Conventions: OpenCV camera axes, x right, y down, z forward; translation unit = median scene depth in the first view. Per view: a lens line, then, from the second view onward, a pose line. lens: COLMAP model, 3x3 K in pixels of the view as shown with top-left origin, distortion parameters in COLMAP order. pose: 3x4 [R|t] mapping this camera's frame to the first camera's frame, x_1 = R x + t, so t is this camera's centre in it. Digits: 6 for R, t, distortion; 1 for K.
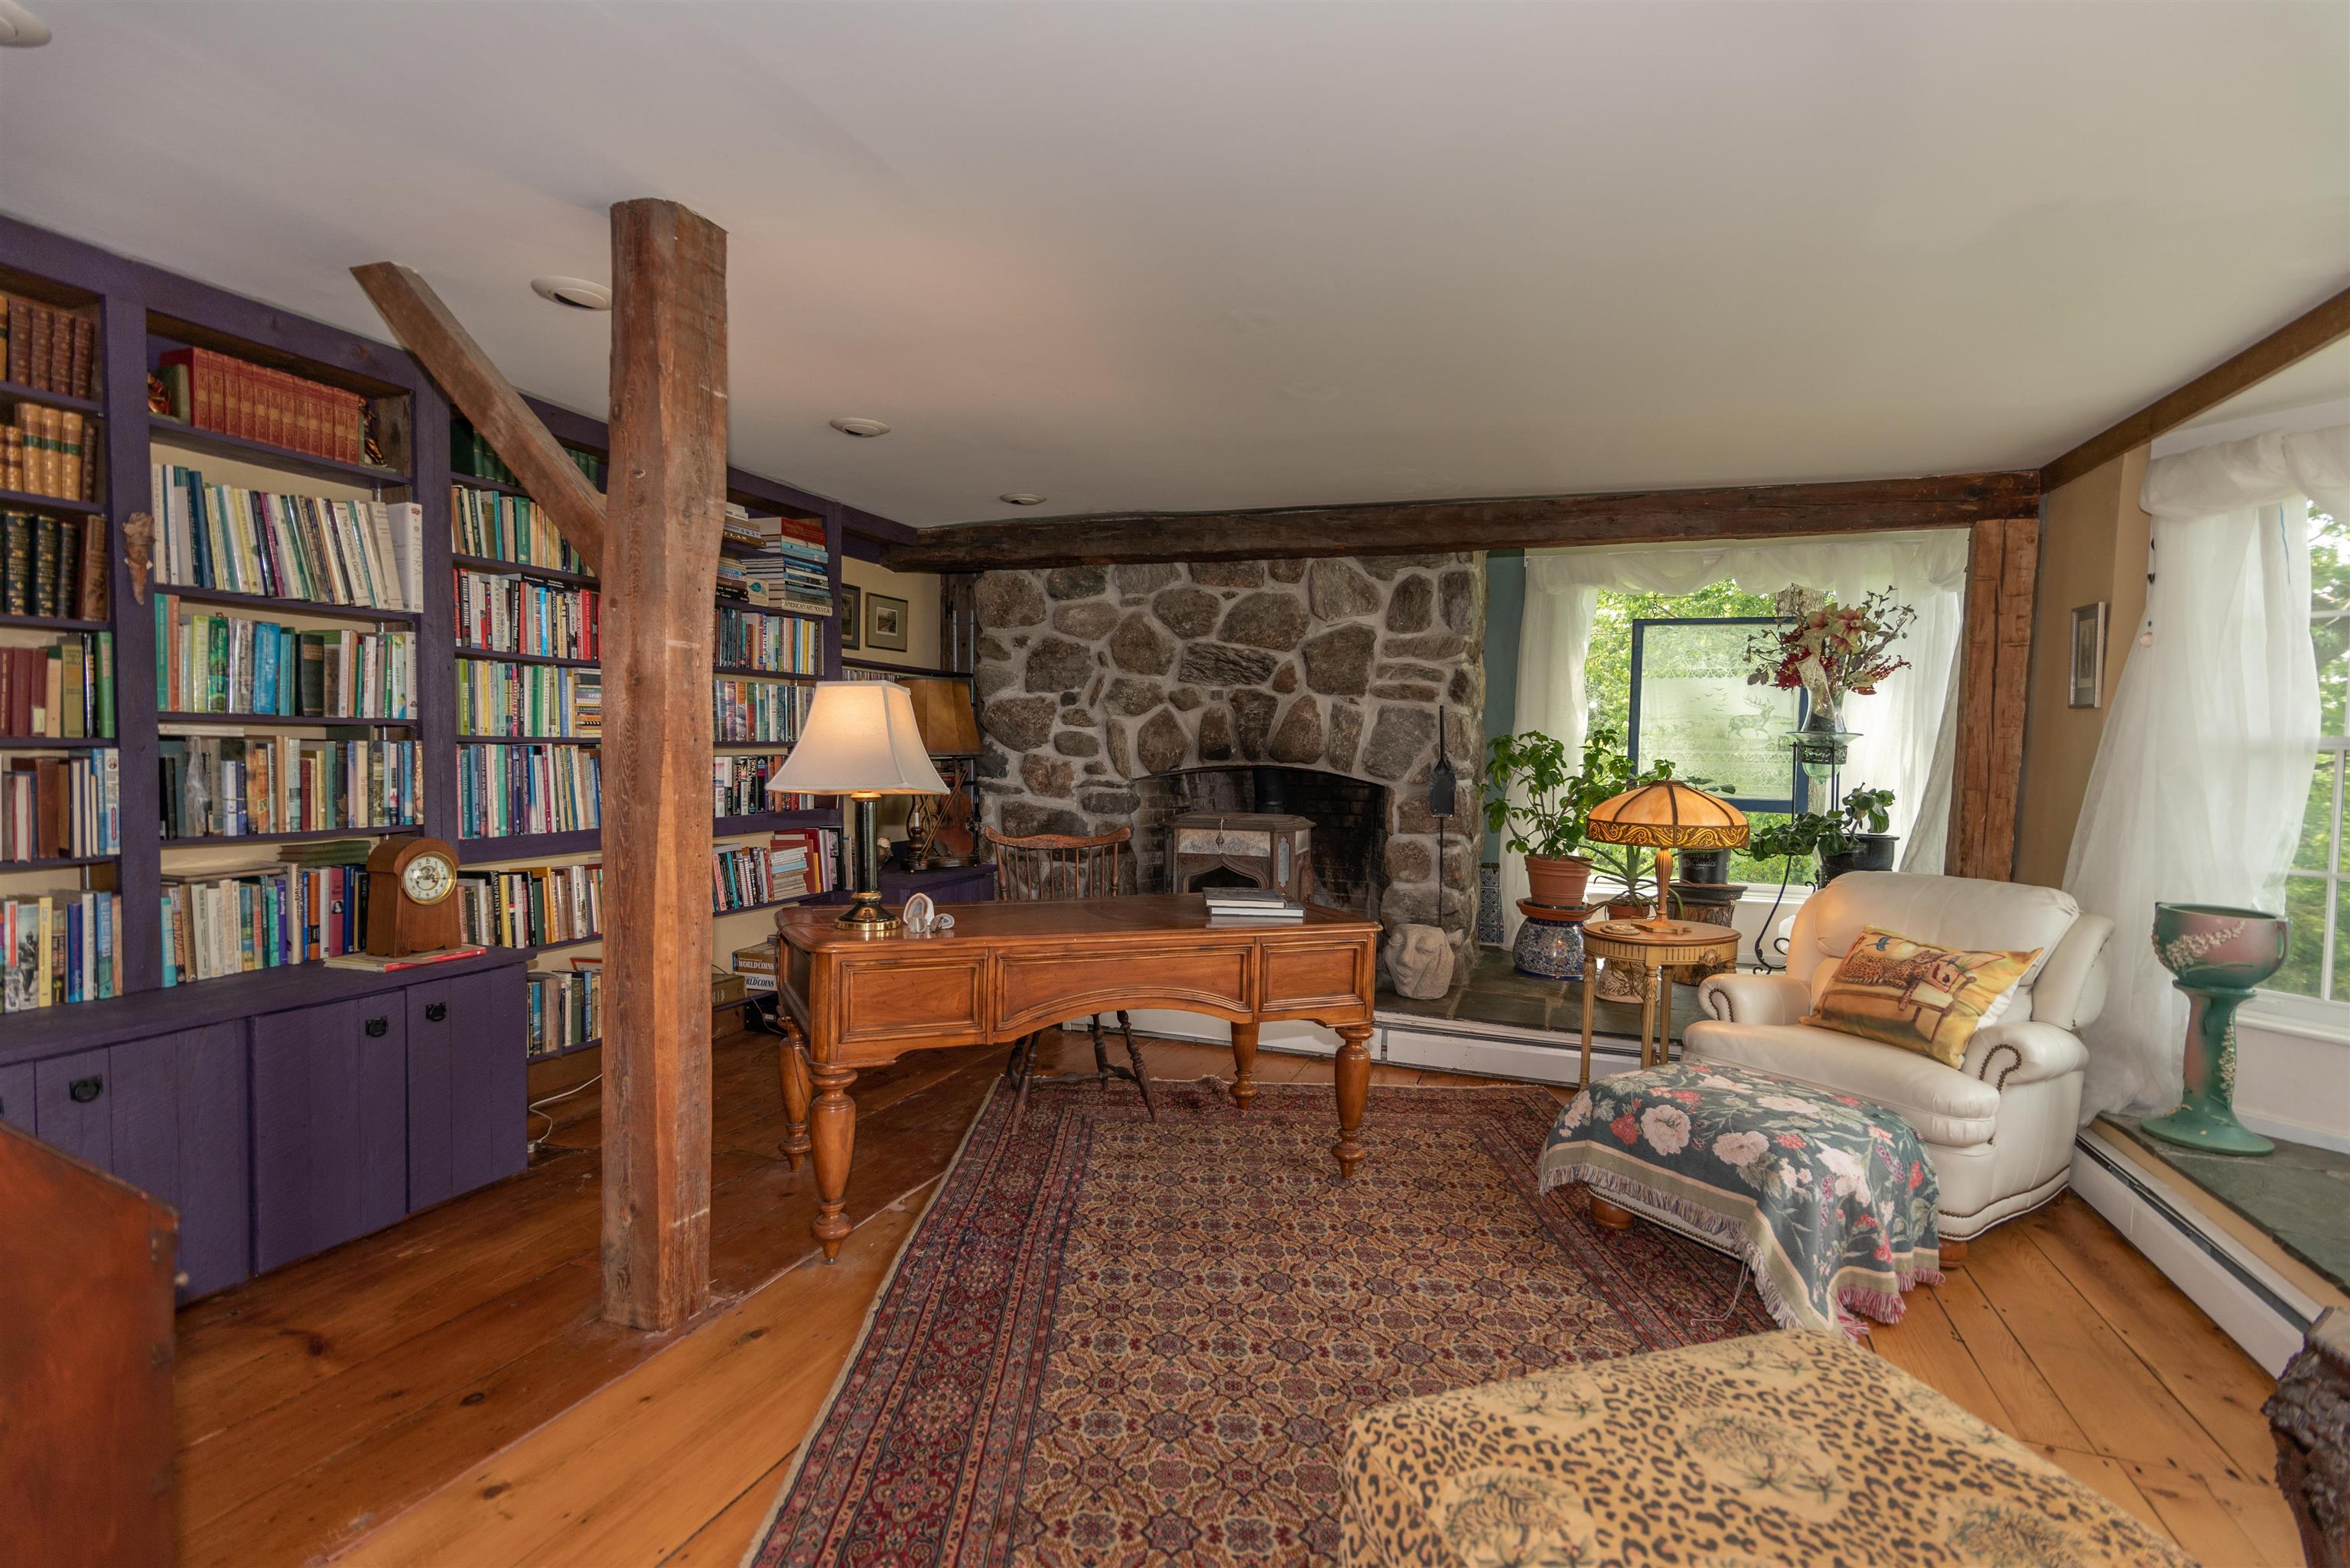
lens RADIAL K [[1133.7, 0, 1175.0], [0, 1133.7, 784.0], [0, 0, 1]] dist [0.000020, -0.000258]
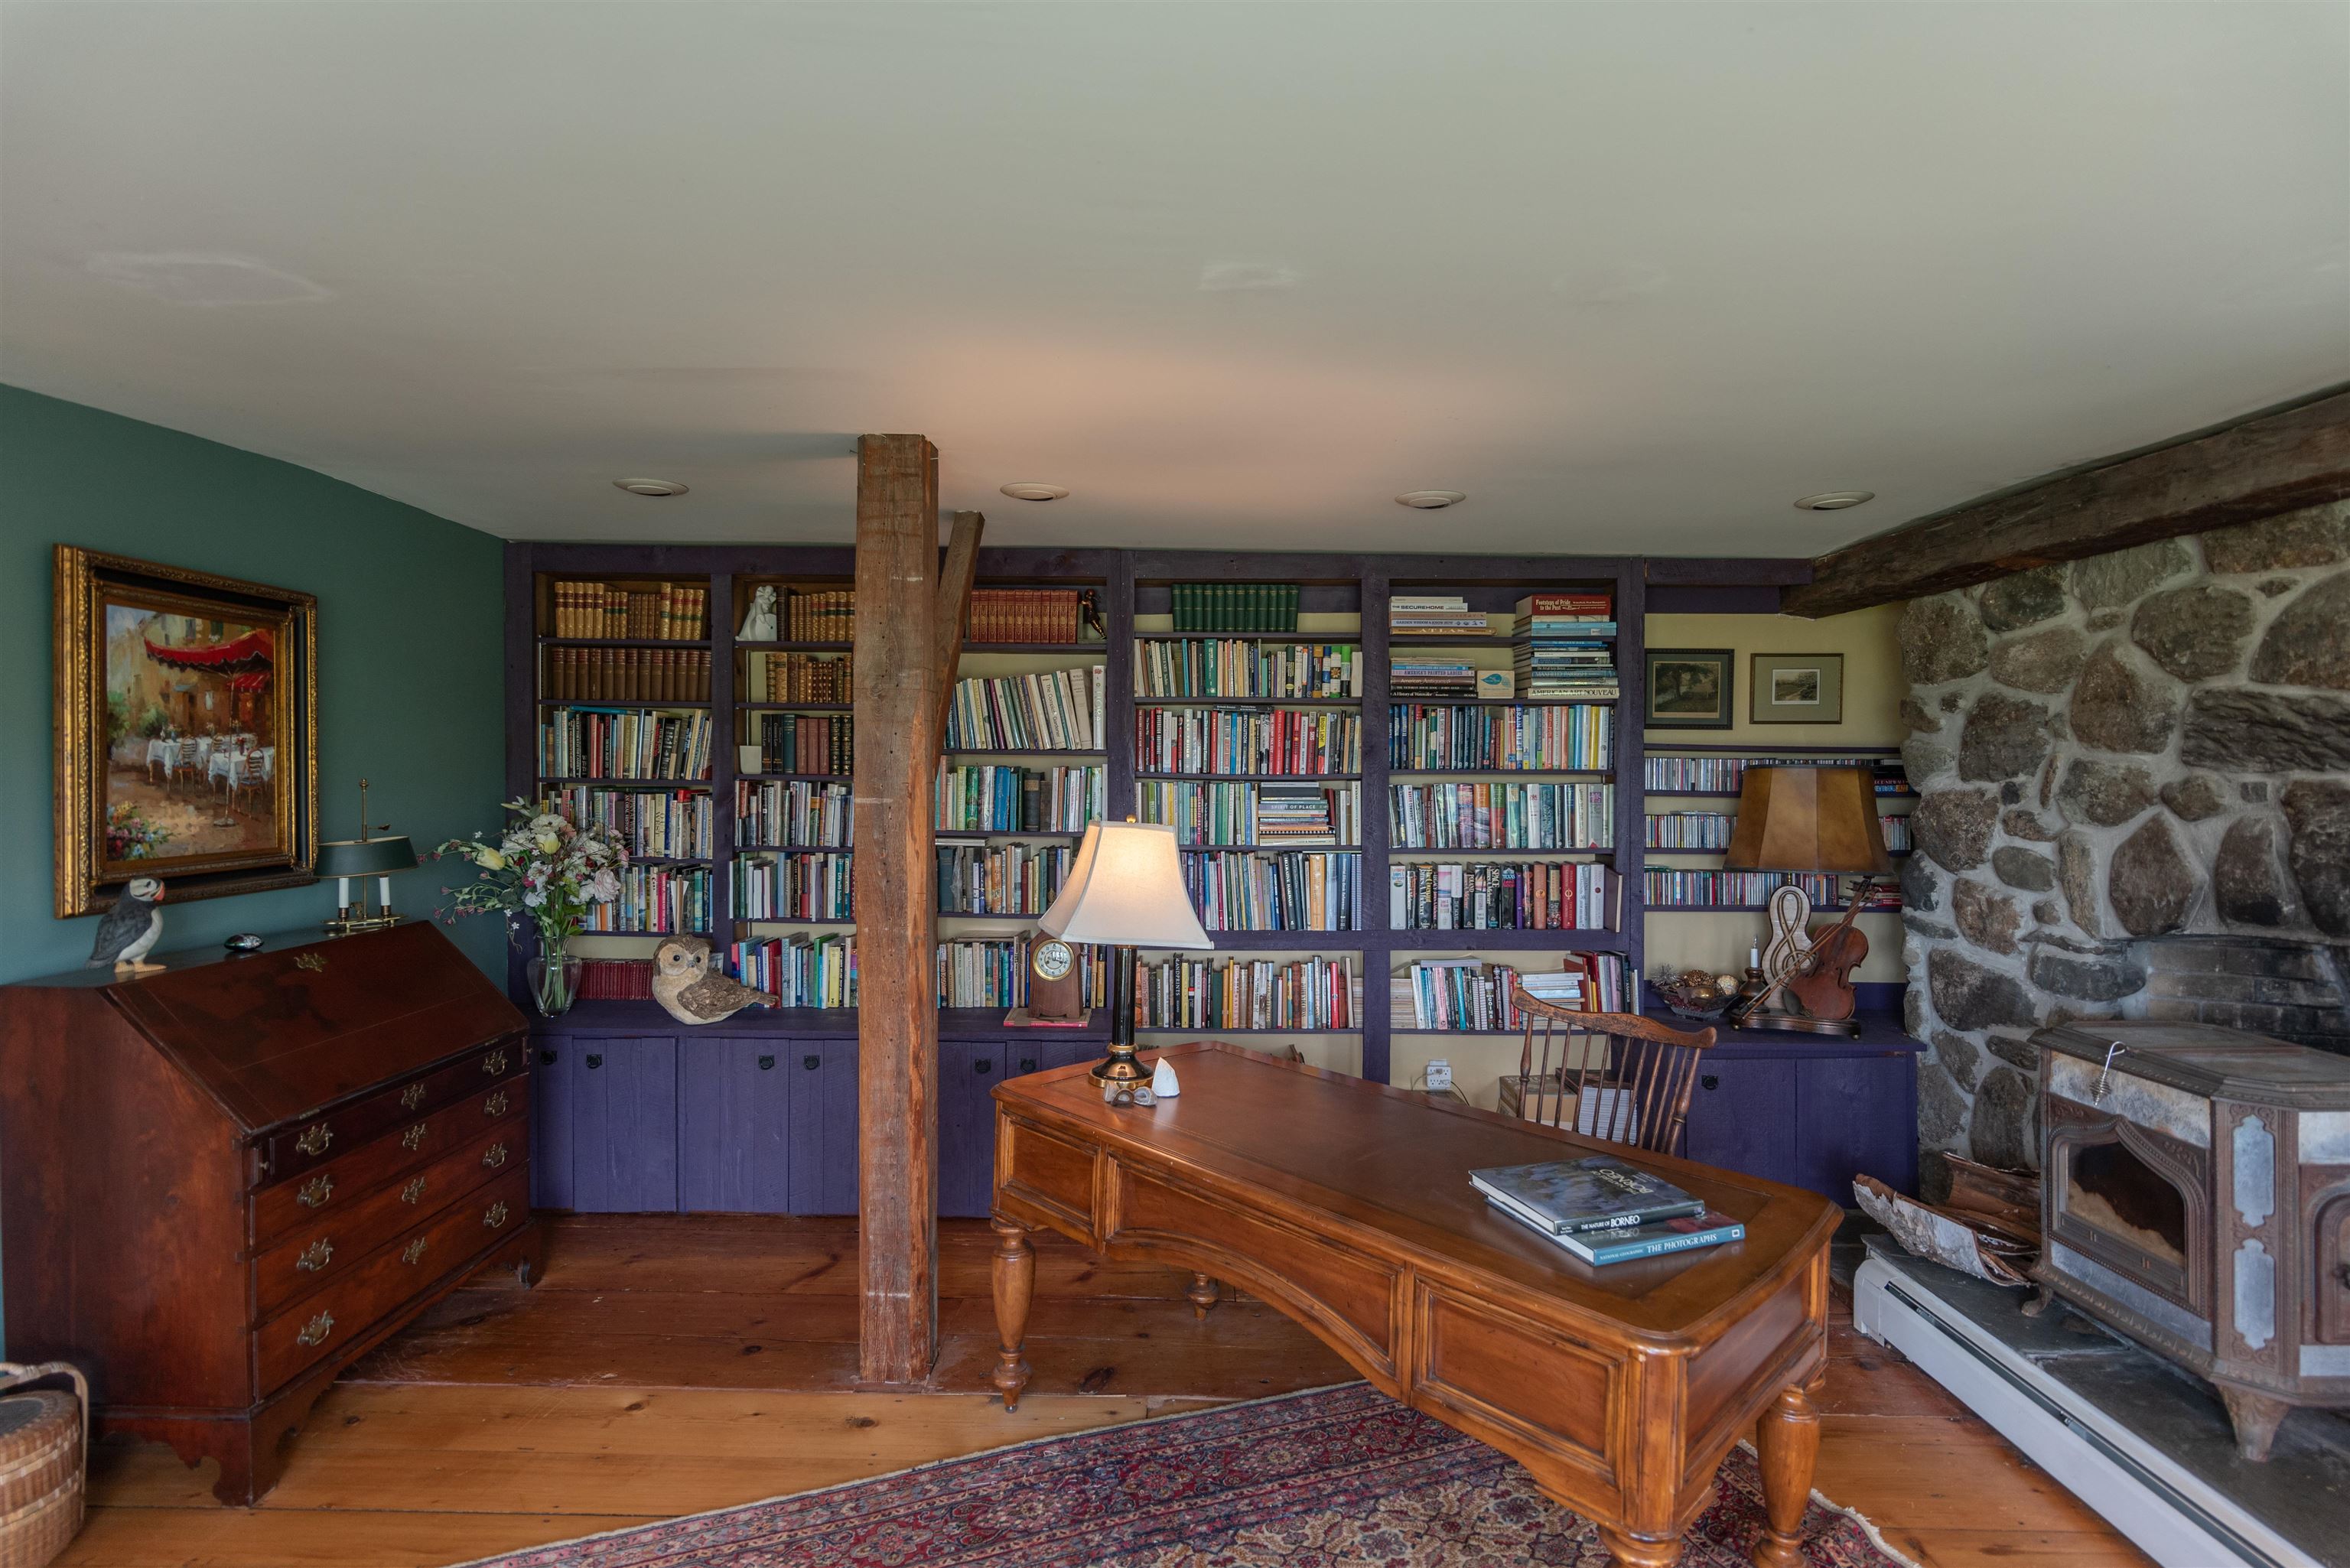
lens RADIAL K [[1133.7, 0, 1175.0], [0, 1133.7, 784.0], [0, 0, 1]] dist [0.000020, -0.000258]
pose [[0.333730, -0.000880, -0.942668, 0.341732], [-0.033624, 0.999352, -0.012837, -0.059488], [0.942069, 0.035980, 0.333484, 0.391559]]
